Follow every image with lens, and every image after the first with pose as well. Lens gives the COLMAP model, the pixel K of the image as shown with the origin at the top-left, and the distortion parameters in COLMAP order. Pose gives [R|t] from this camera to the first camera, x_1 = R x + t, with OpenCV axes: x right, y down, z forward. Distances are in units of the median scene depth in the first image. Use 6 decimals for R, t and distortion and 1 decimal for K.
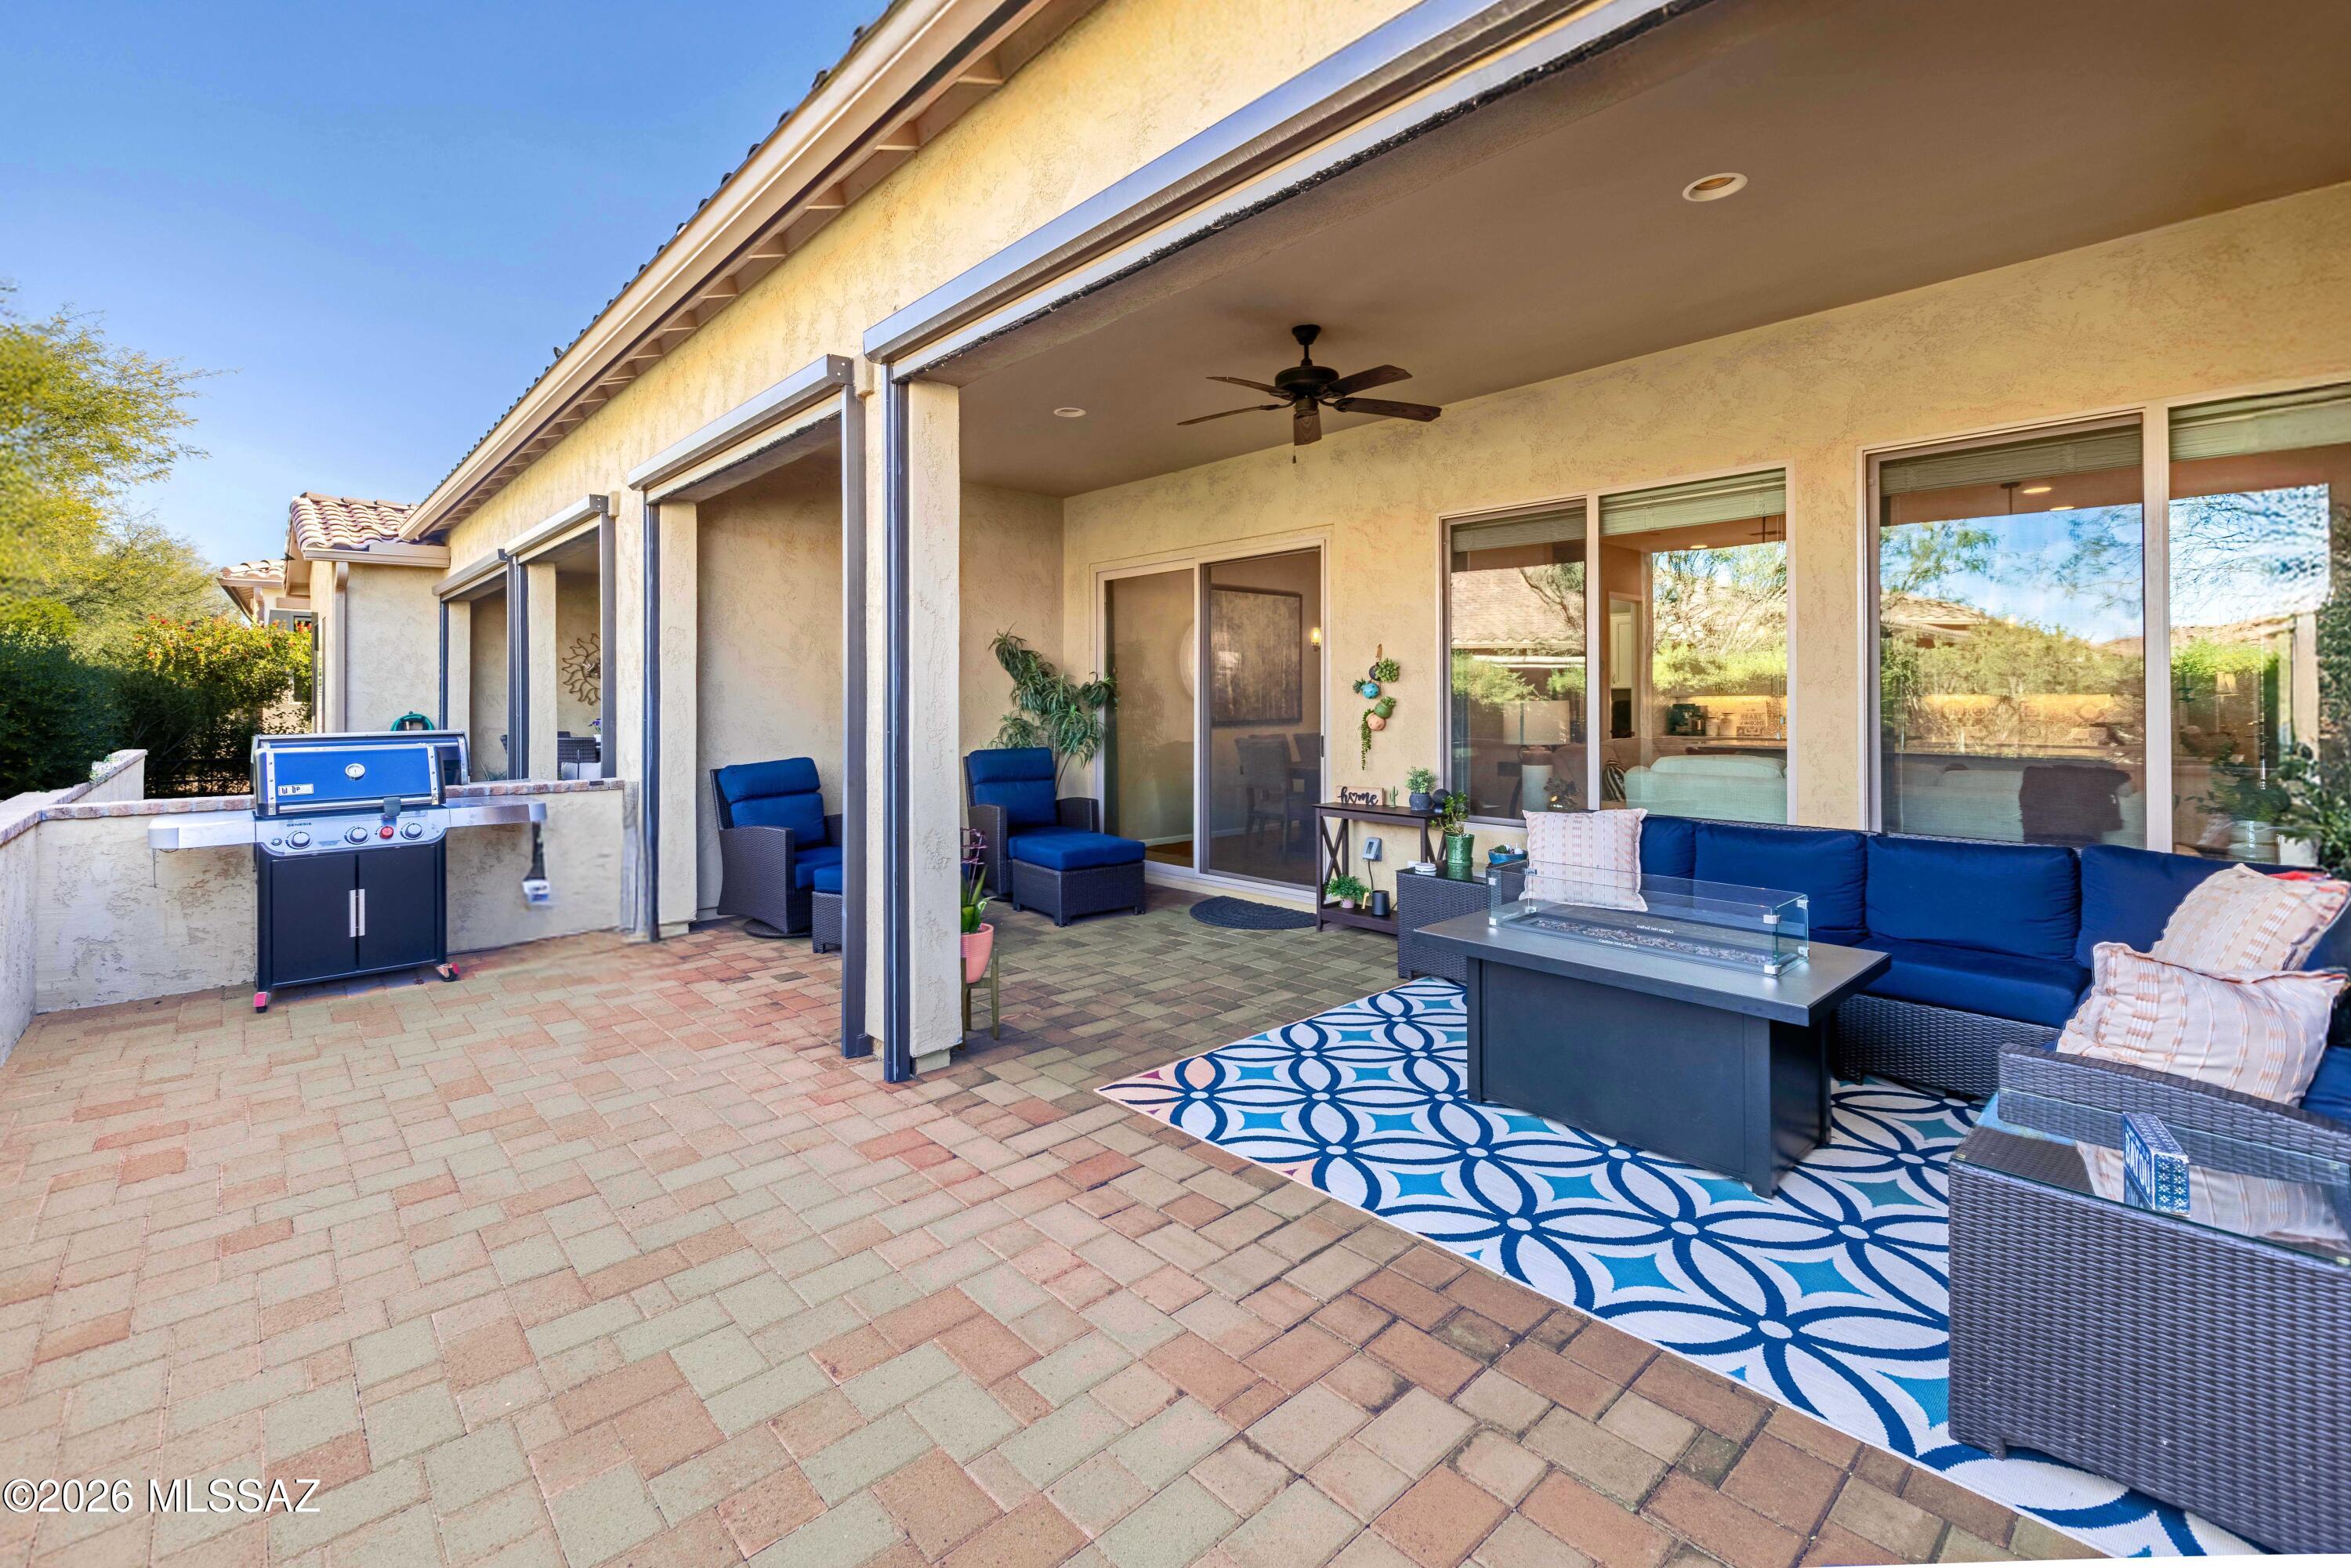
lens RADIAL K [[1021.5, 0, 1164.4], [0, 1021.5, 670.8], [0, 0, 1]] dist [-0.000525, -0.000047]
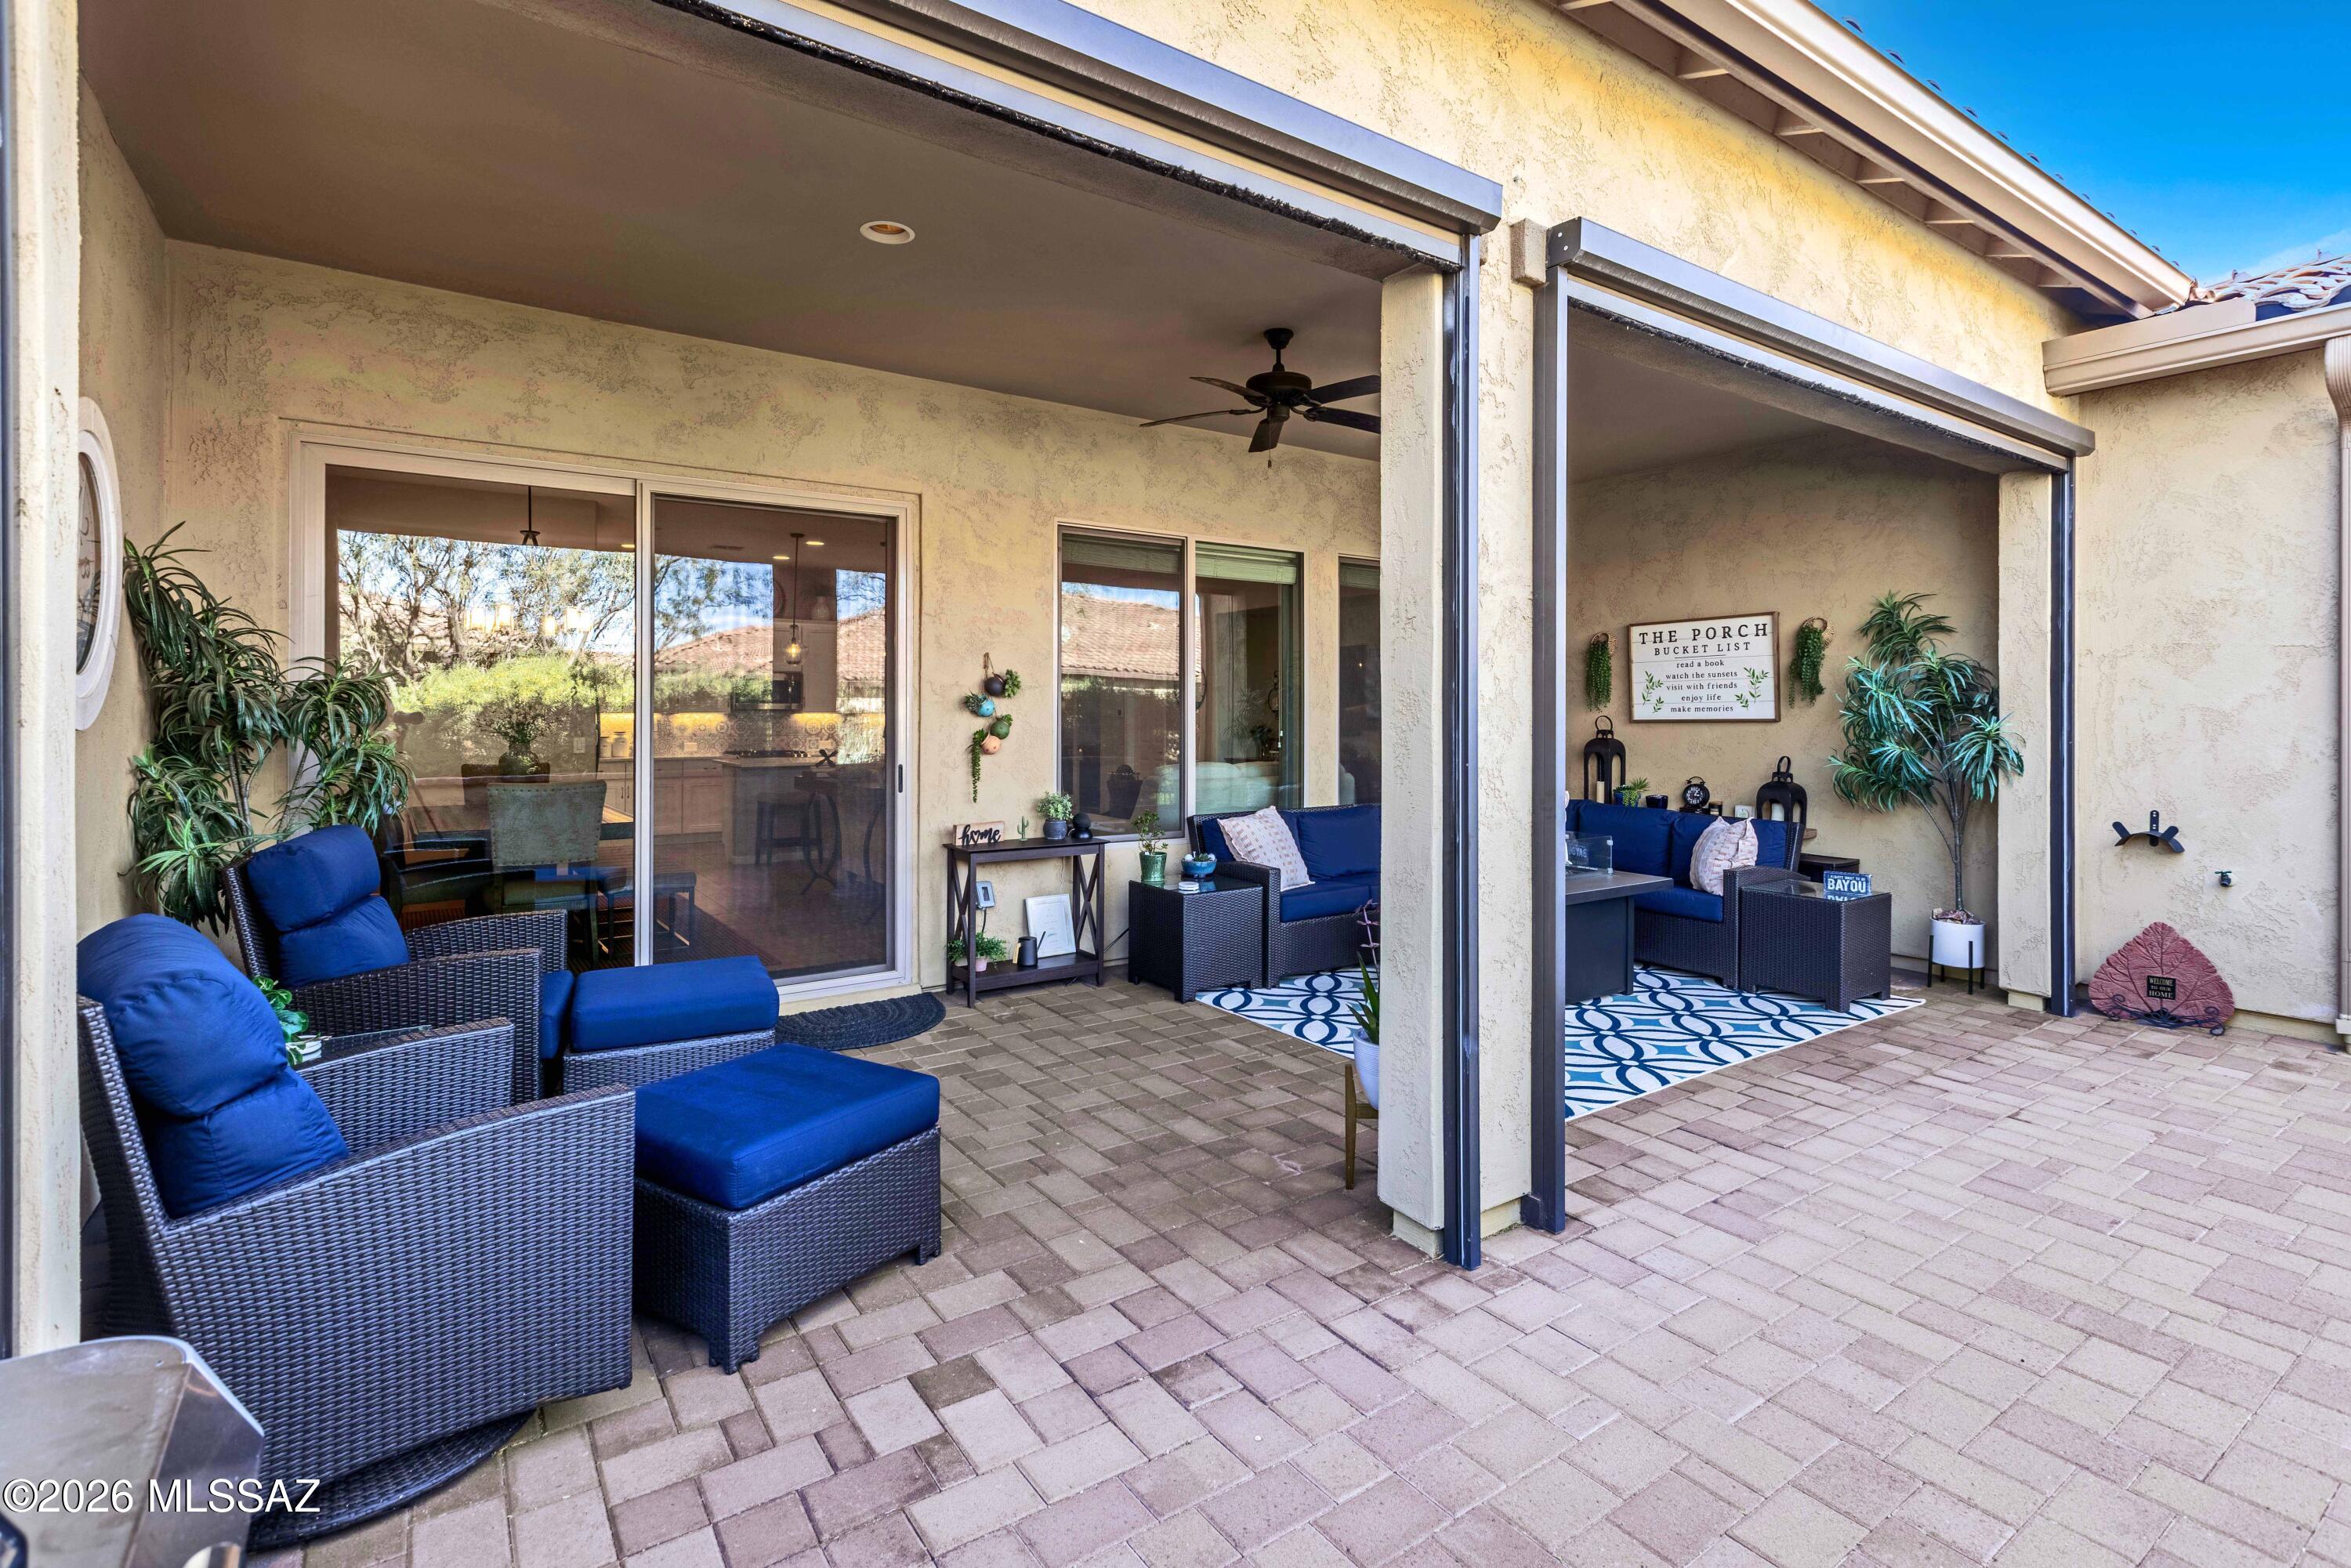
lens RADIAL K [[1108.2, 0, 1176.4], [0, 1108.2, 705.4], [0, 0, 1]] dist [0.001364, 0.000007]
pose [[0.131771, 0.011434, 0.991214, -0.799469], [-0.033365, 0.999418, -0.007093, 0.022173], [-0.990719, -0.032137, 0.132076, 0.844757]]
